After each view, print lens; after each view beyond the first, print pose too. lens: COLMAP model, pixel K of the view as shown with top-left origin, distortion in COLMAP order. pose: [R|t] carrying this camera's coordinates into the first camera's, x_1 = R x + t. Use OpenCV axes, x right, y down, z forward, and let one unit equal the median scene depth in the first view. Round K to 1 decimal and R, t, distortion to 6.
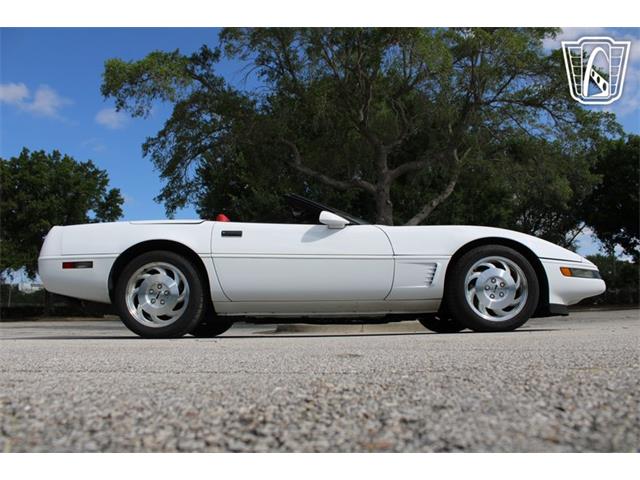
lens RADIAL K [[517.4, 0, 318.1], [0, 517.4, 237.9], [0, 0, 1]] dist [-0.144071, 0.104389]
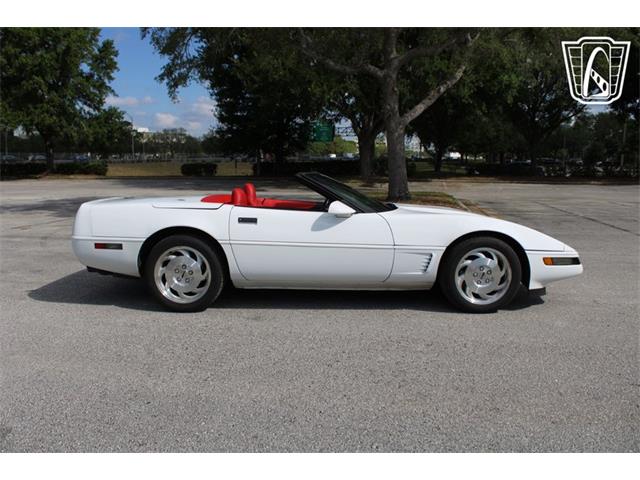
lens RADIAL K [[517.4, 0, 320.8], [0, 517.4, 245.0], [0, 0, 1]] dist [-0.144071, 0.104389]
pose [[0.999773, 0.020791, 0.004720, -0.016957], [-0.021272, 0.958101, 0.285640, -0.278057], [0.001417, -0.285676, 0.958325, -0.064778]]
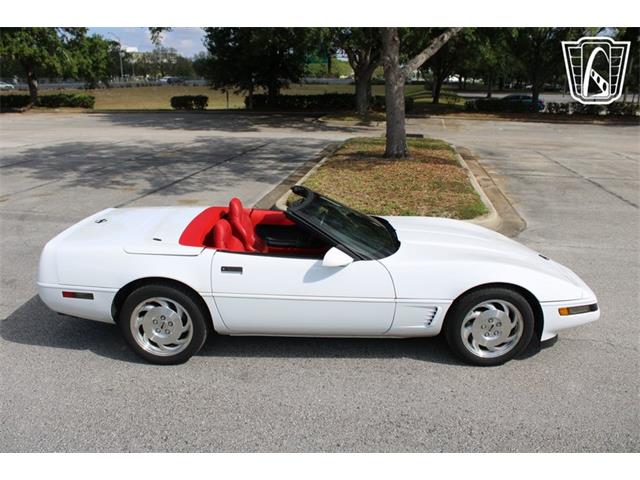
lens RADIAL K [[517.4, 0, 320.6], [0, 517.4, 242.3], [0, 0, 1]] dist [-0.144071, 0.104389]
pose [[0.999576, 0.022786, 0.018102, -0.019221], [-0.028257, 0.908718, 0.416453, -0.470946], [-0.006960, -0.416788, 0.908977, 0.138794]]
